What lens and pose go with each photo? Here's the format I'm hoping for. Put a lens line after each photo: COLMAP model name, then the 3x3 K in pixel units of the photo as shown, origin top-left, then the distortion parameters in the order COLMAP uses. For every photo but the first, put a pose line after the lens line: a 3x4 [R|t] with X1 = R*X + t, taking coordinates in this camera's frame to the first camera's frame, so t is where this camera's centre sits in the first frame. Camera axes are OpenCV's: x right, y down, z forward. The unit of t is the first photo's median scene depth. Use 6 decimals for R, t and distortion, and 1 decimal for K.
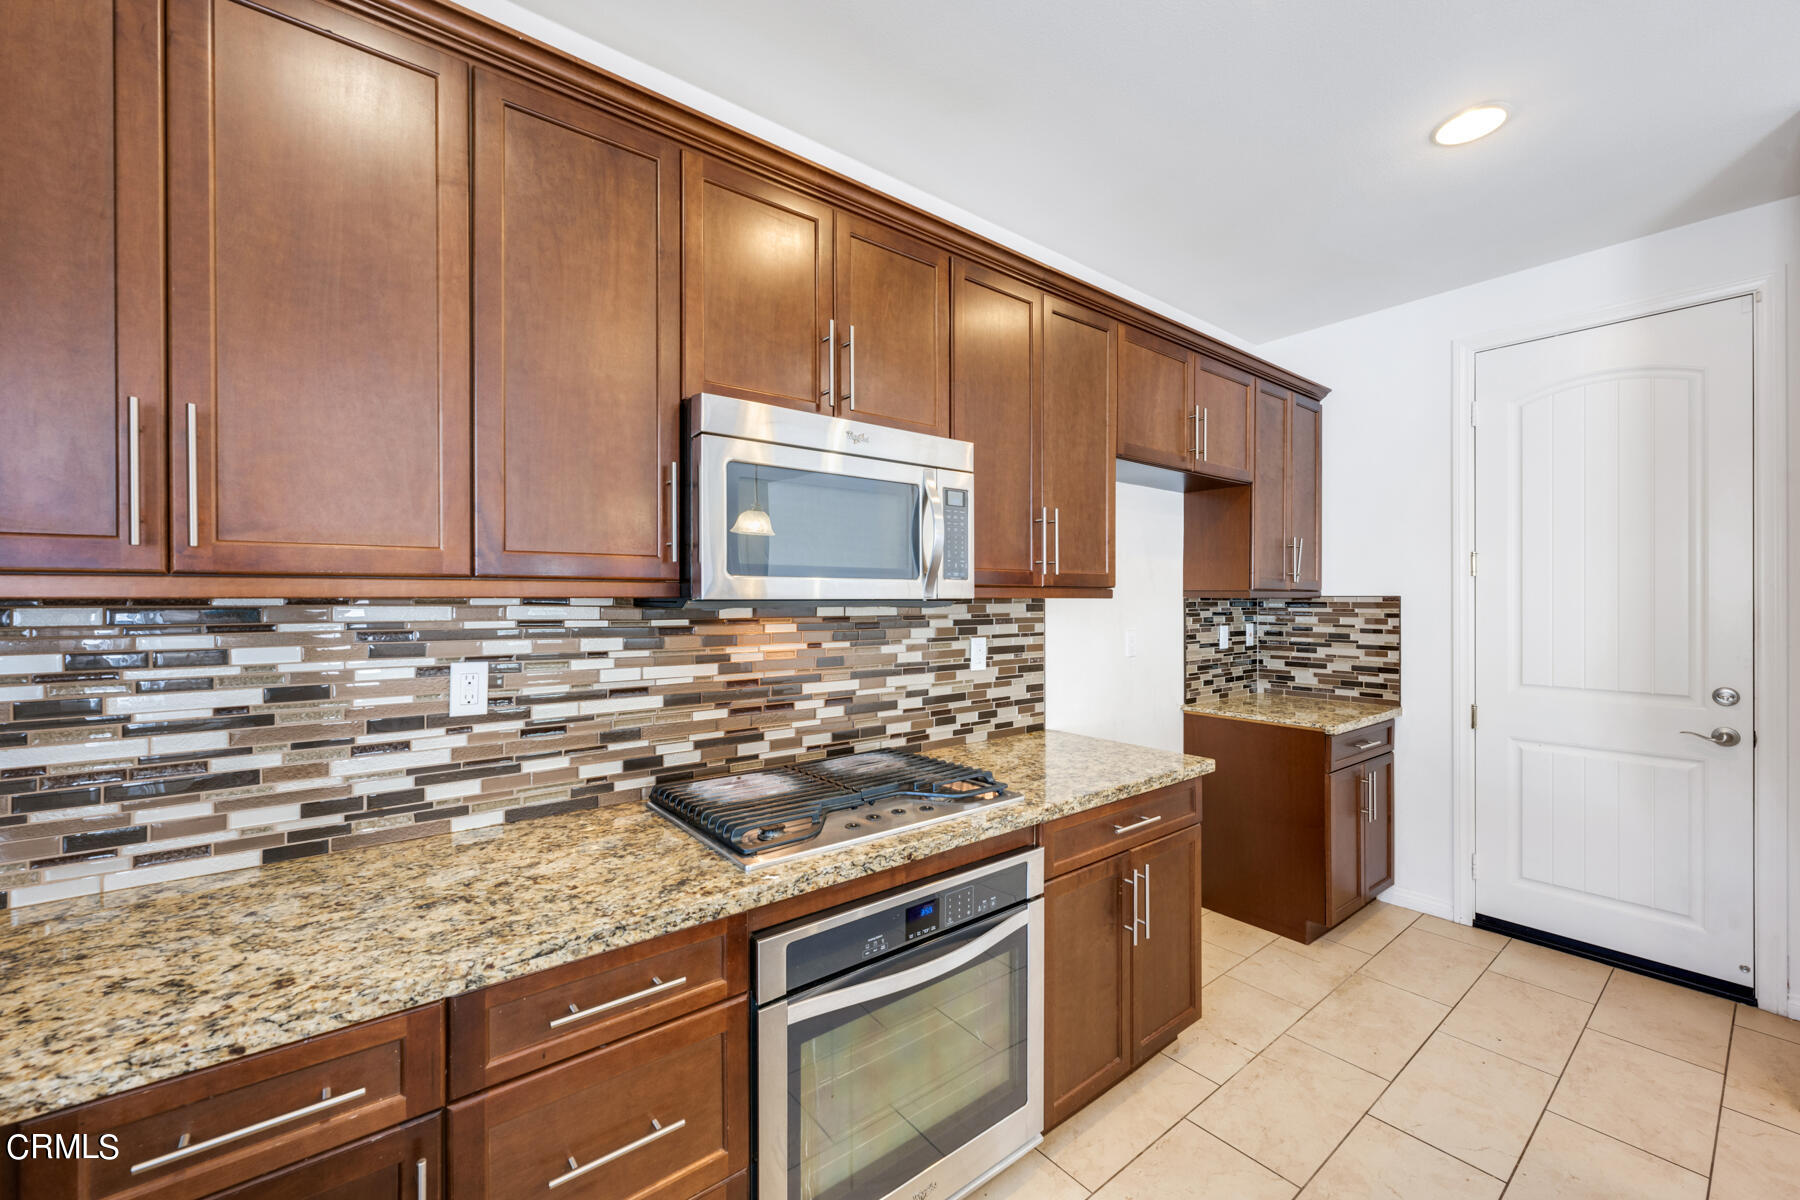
lens RADIAL K [[720.5, 0, 904.7], [0, 720.5, 596.6], [0, 0, 1]] dist [-0.000956, -0.000728]
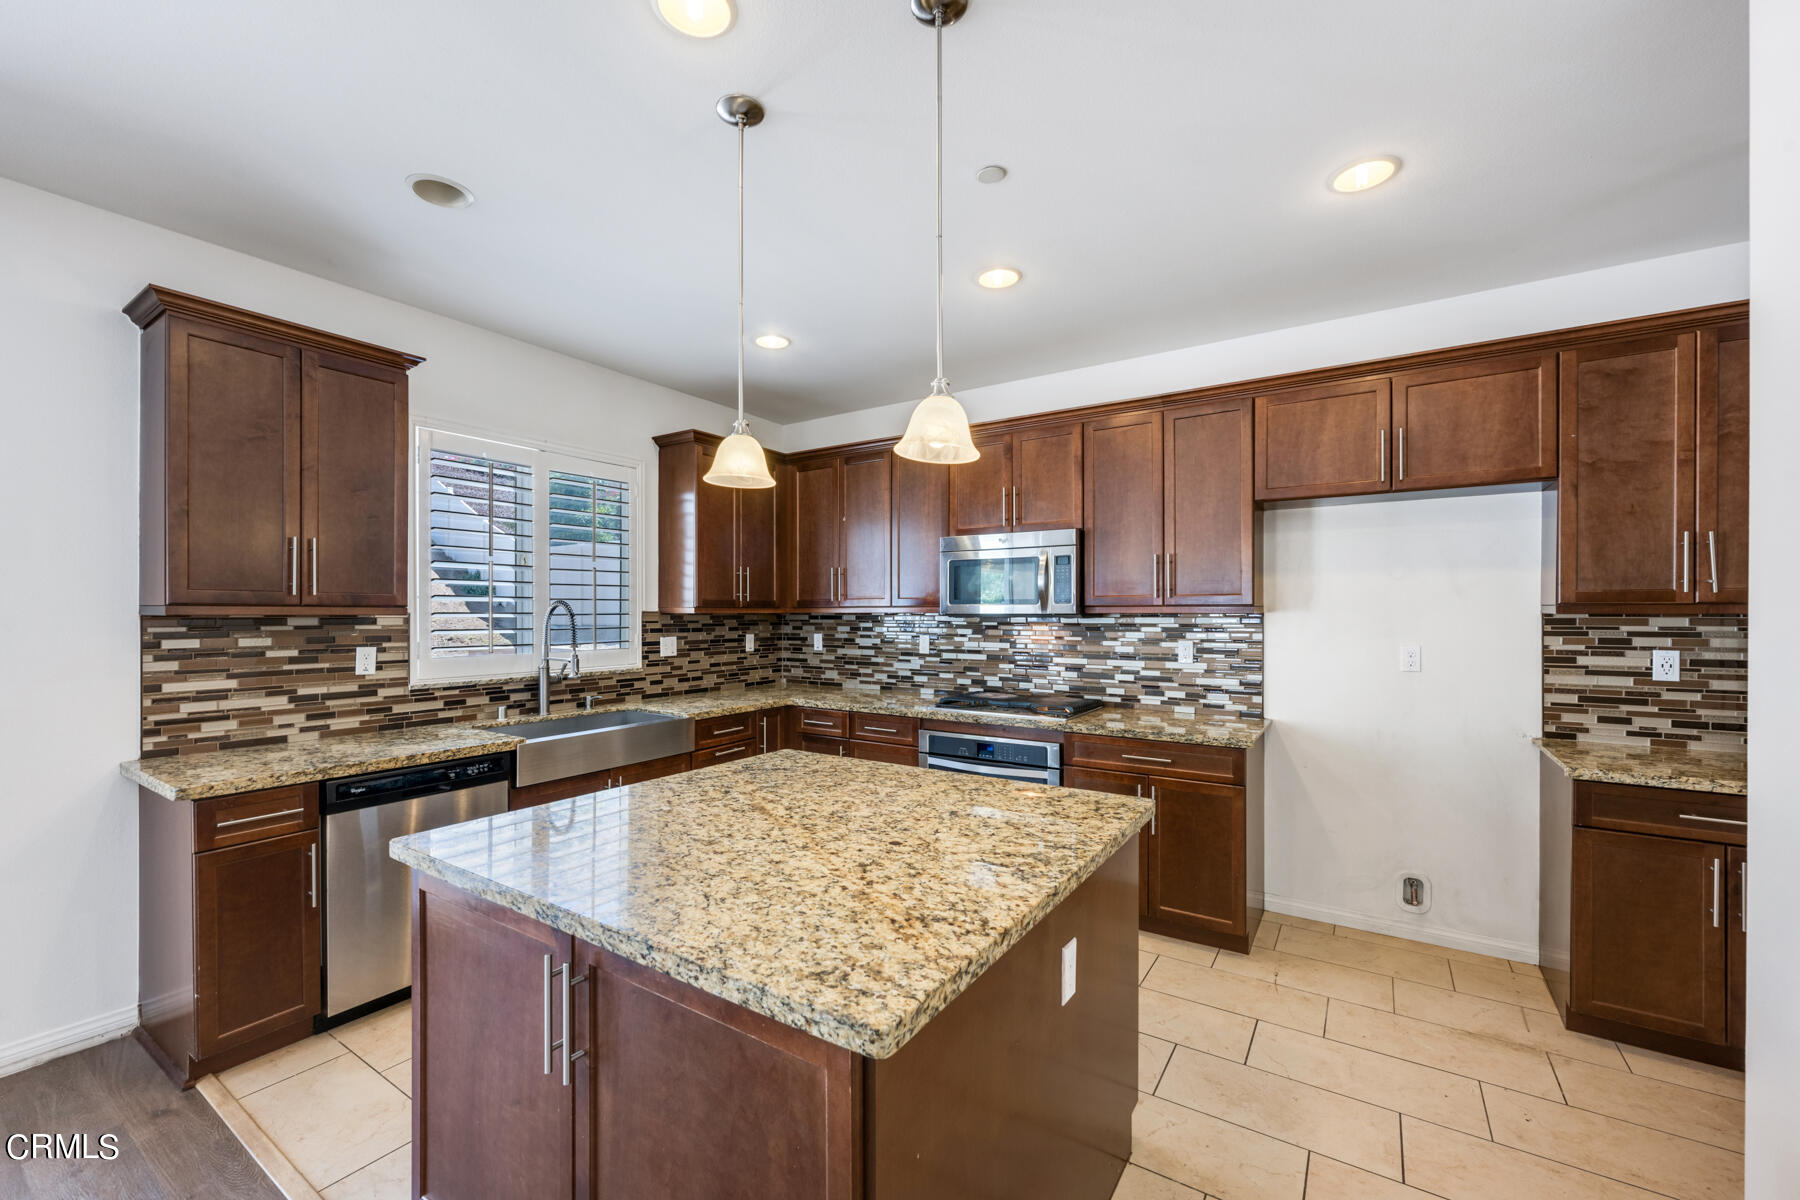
lens RADIAL K [[720.5, 0, 896.6], [0, 720.5, 611.5], [0, 0, 1]] dist [-0.000956, -0.000728]
pose [[0.307077, 0.001196, -0.951684, 1.768224], [0.003180, 0.999992, 0.002282, -0.009214], [0.951679, -0.003727, 0.307071, 0.005809]]
